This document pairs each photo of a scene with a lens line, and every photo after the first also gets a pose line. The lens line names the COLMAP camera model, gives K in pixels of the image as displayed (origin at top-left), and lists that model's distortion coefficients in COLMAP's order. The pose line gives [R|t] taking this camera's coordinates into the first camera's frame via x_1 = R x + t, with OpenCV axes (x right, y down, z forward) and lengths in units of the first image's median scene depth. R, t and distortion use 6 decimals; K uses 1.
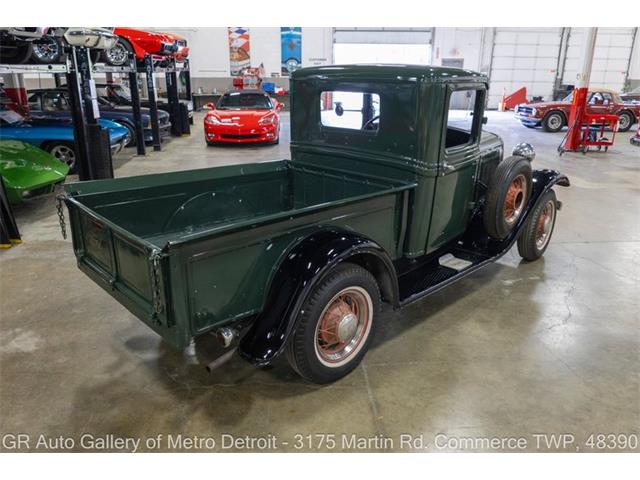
lens RADIAL K [[489.6, 0, 320.0], [0, 489.6, 240.0], [0, 0, 1]] dist [0.000567, -0.035519]
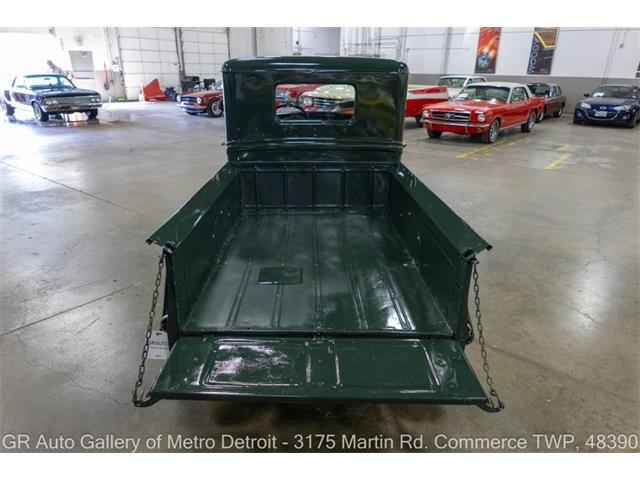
lens RADIAL K [[438.8, 0, 320.0], [0, 438.8, 240.0], [0, 0, 1]] dist [0.000296, -0.005758]
pose [[0.678417, -0.264421, 0.685443, -0.427514], [0.230225, 0.962508, 0.143438, -0.080001], [-0.697672, 0.060495, 0.713858, 0.233013]]
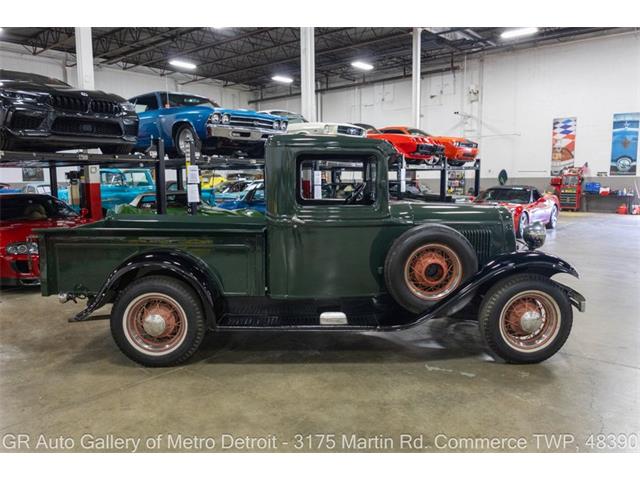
lens RADIAL K [[489.6, 0, 320.0], [0, 489.6, 240.0], [0, 0, 1]] dist [0.000567, -0.035519]
pose [[0.715475, 0.076206, -0.694470, 0.667847], [-0.218754, 0.968485, -0.119096, 0.009120], [0.663508, 0.237128, 0.709597, 0.160124]]
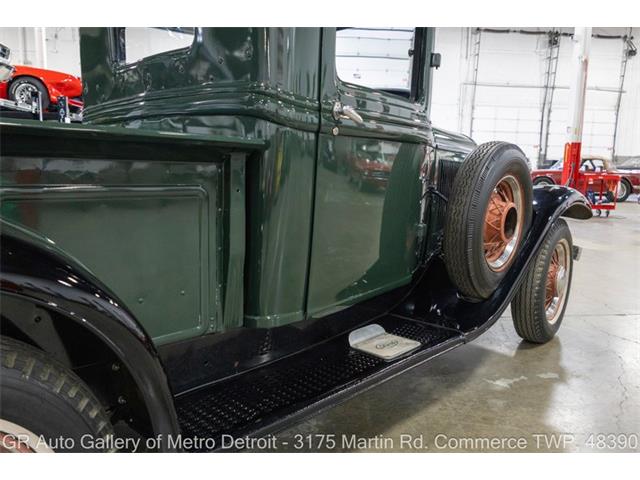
lens RADIAL K [[498.3, 0, 320.0], [0, 498.3, 240.0], [0, 0, 1]] dist [0.003766, -0.035778]
pose [[0.999613, 0.010347, 0.025841, 0.142698], [-0.005642, 0.984396, -0.175877, 0.023800], [-0.027258, 0.175663, 0.984073, 0.365566]]
